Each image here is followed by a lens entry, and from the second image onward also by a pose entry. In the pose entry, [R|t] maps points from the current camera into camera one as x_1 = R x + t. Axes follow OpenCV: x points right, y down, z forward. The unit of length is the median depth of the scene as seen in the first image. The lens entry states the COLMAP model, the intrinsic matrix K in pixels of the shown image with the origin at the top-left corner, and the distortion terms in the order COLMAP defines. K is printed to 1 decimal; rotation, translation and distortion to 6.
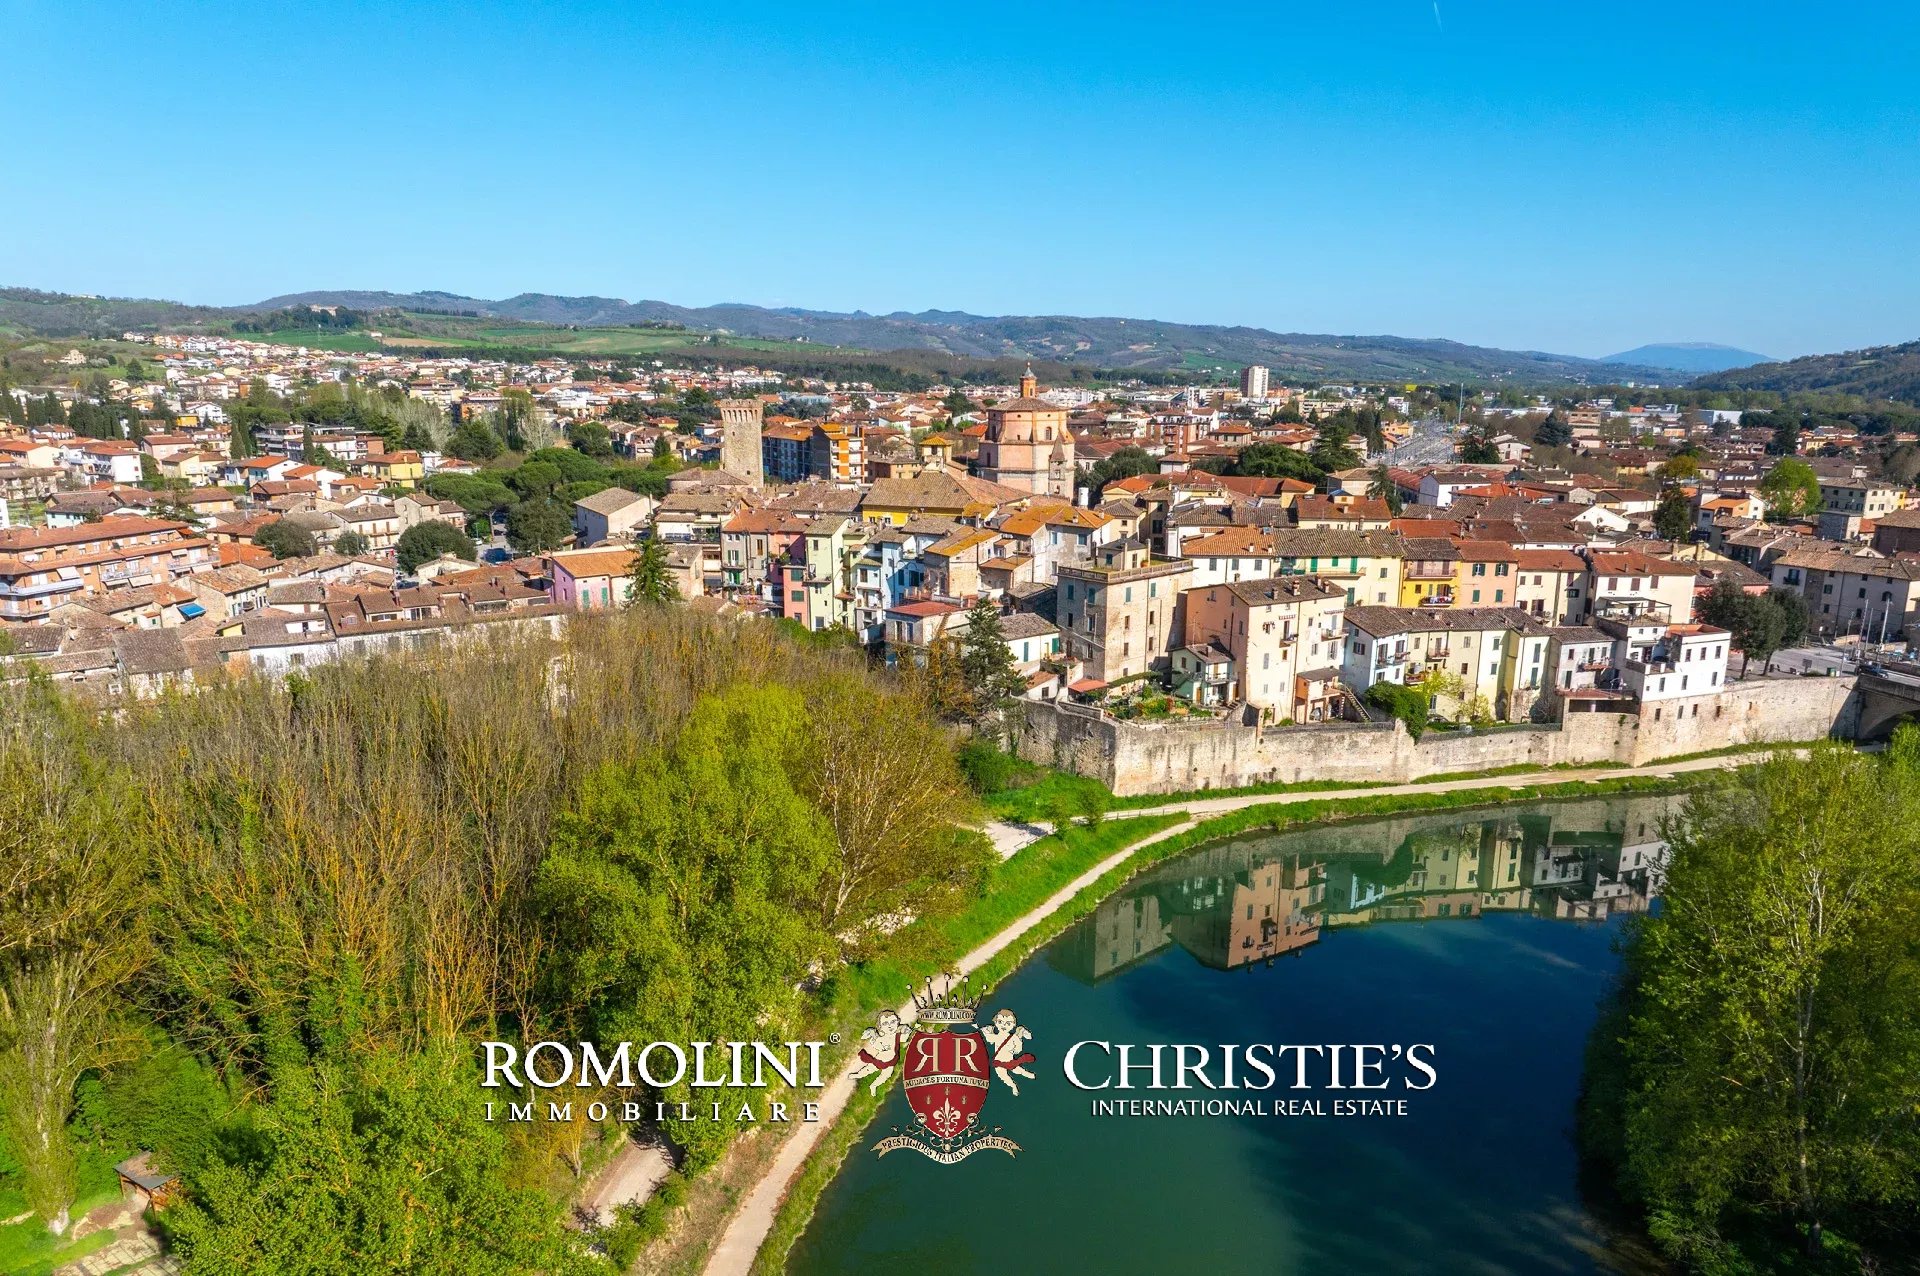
lens RADIAL K [[1356.8, 0, 963.3], [0, 1356.8, 717.7], [0, 0, 1]] dist [-0.035456, -0.002930]
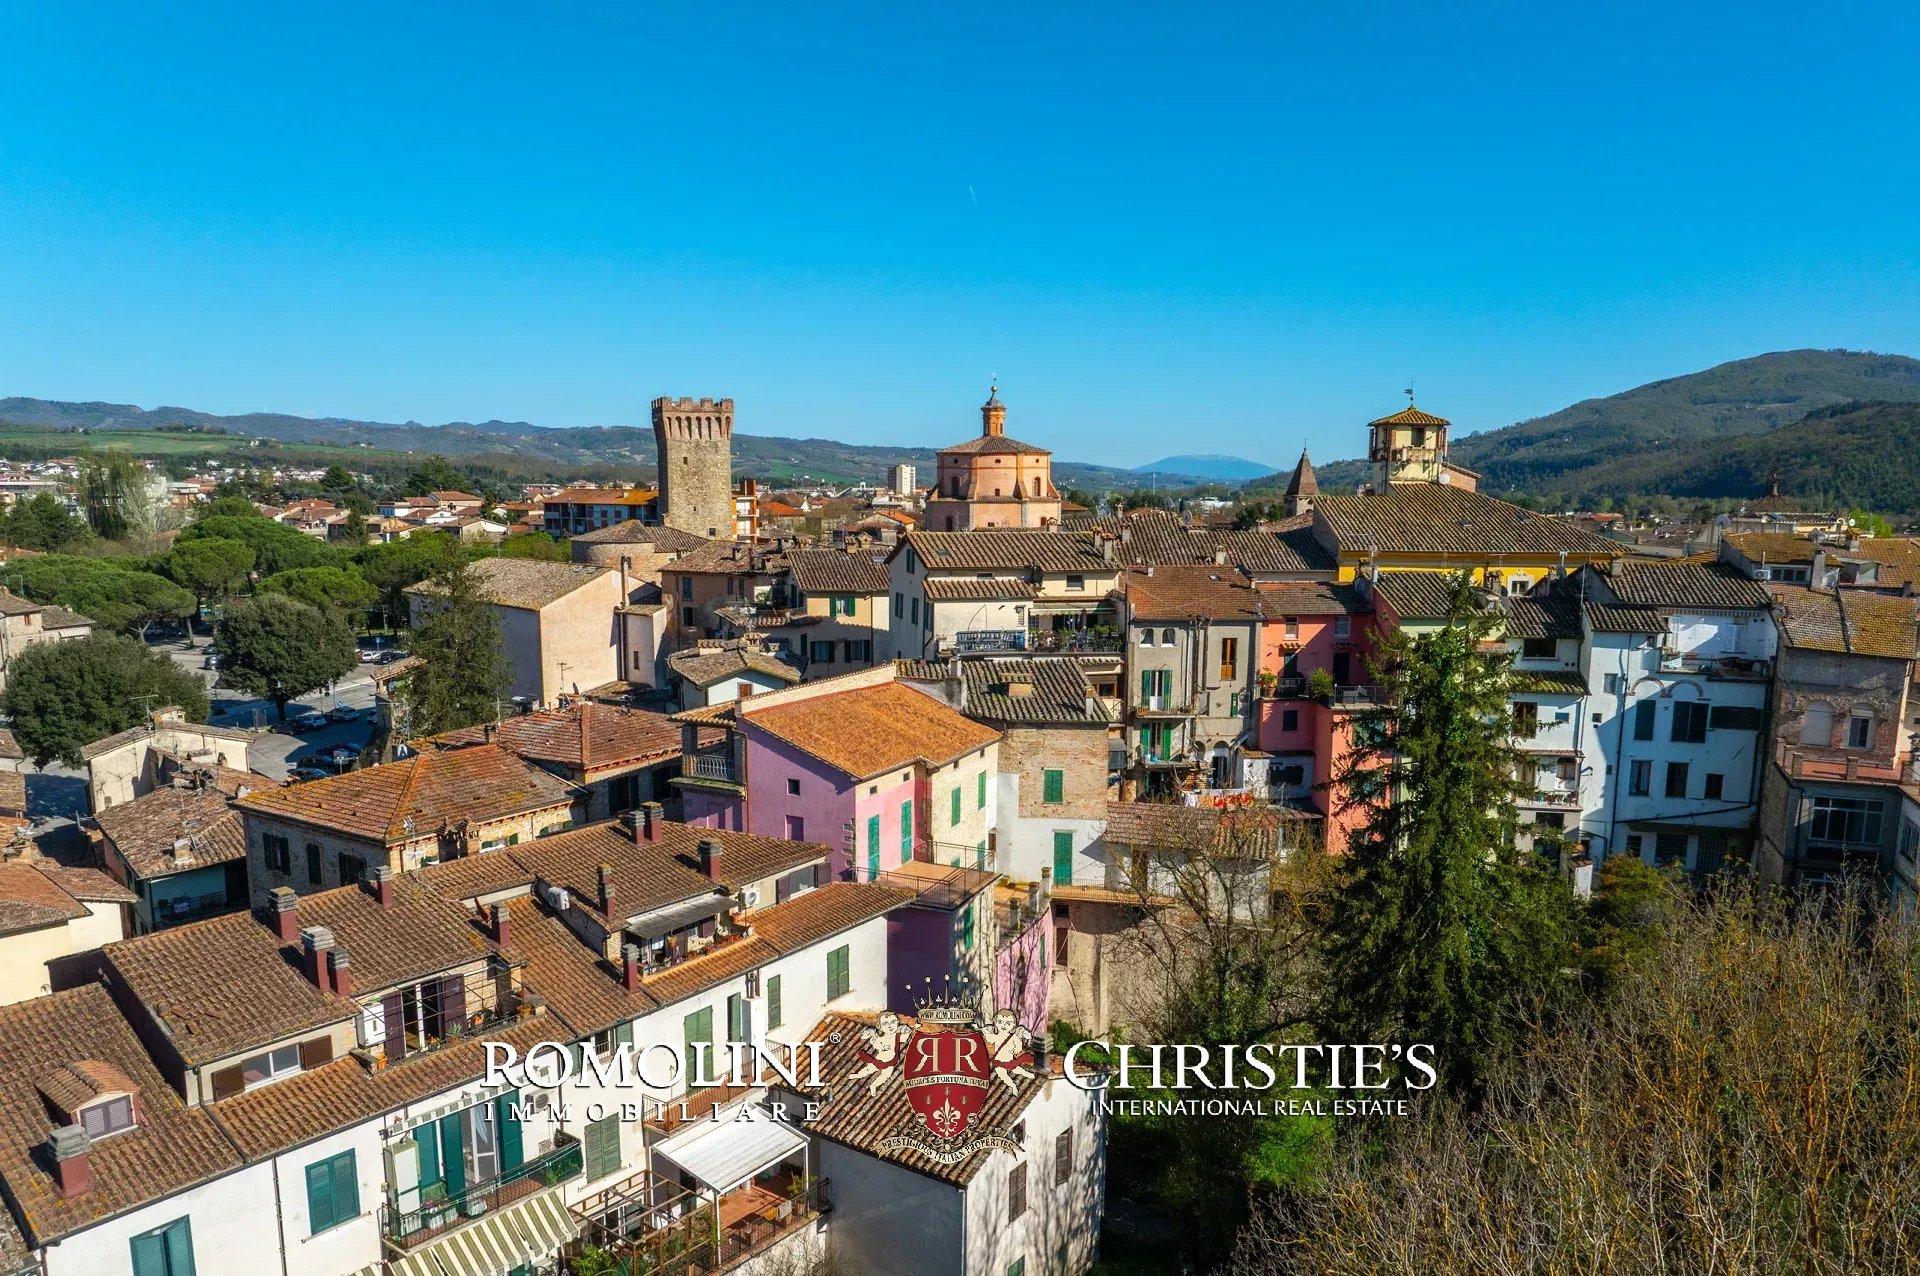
lens RADIAL K [[1356.8, 0, 963.3], [0, 1356.8, 717.7], [0, 0, 1]] dist [-0.035456, -0.002930]
pose [[0.952014, -0.054165, 0.301224, -0.185093], [0.078105, 0.994623, -0.068001, -0.049660], [-0.295921, 0.088265, 0.951126, 0.368535]]
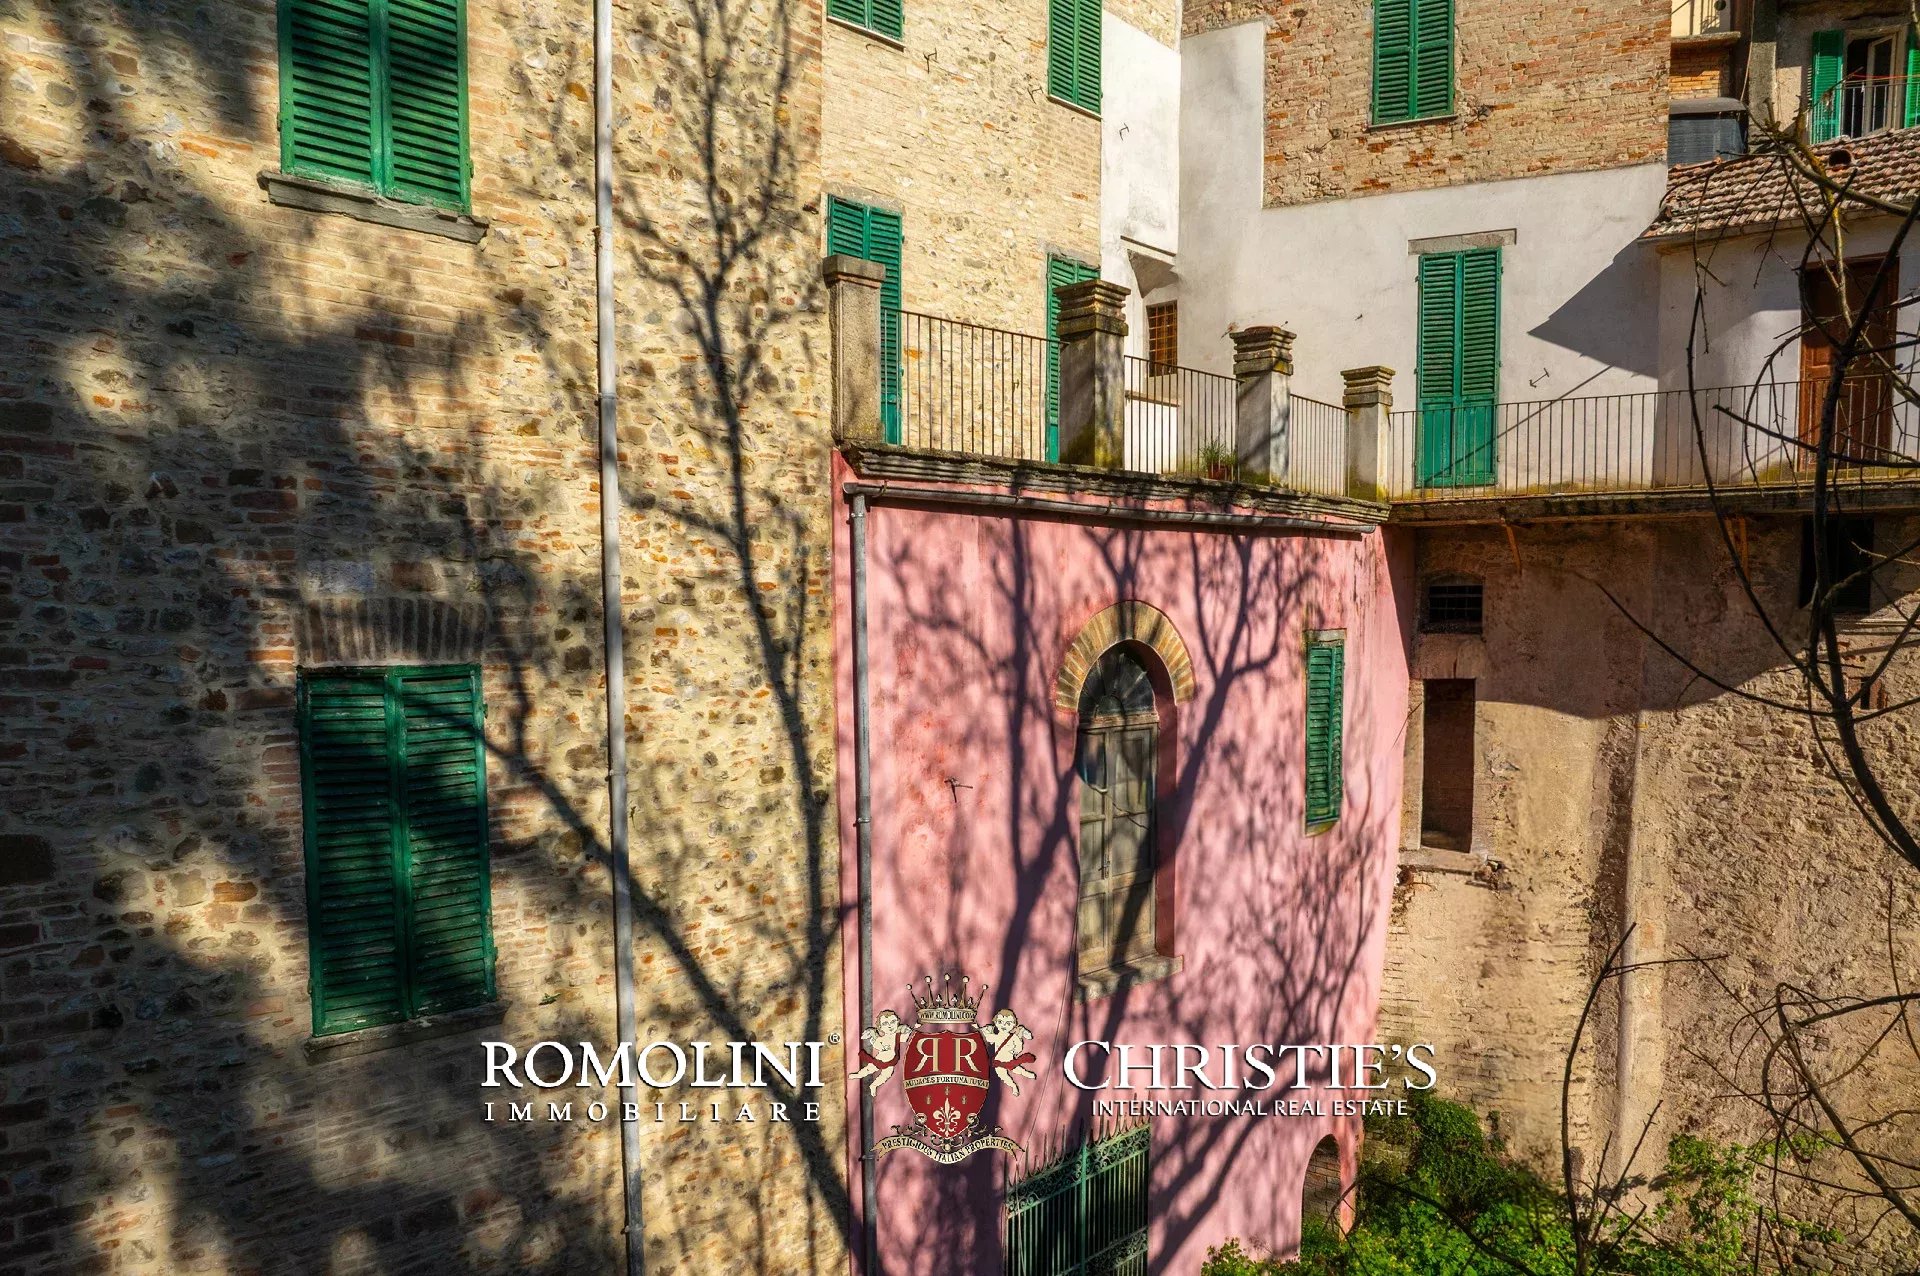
lens RADIAL K [[1356.8, 0, 963.3], [0, 1356.8, 717.7], [0, 0, 1]] dist [-0.035456, -0.002930]
pose [[0.996900, -0.000857, -0.078674, -0.127448], [-0.013138, 0.984087, -0.177203, -0.022992], [0.077574, 0.177687, 0.981025, 0.506731]]
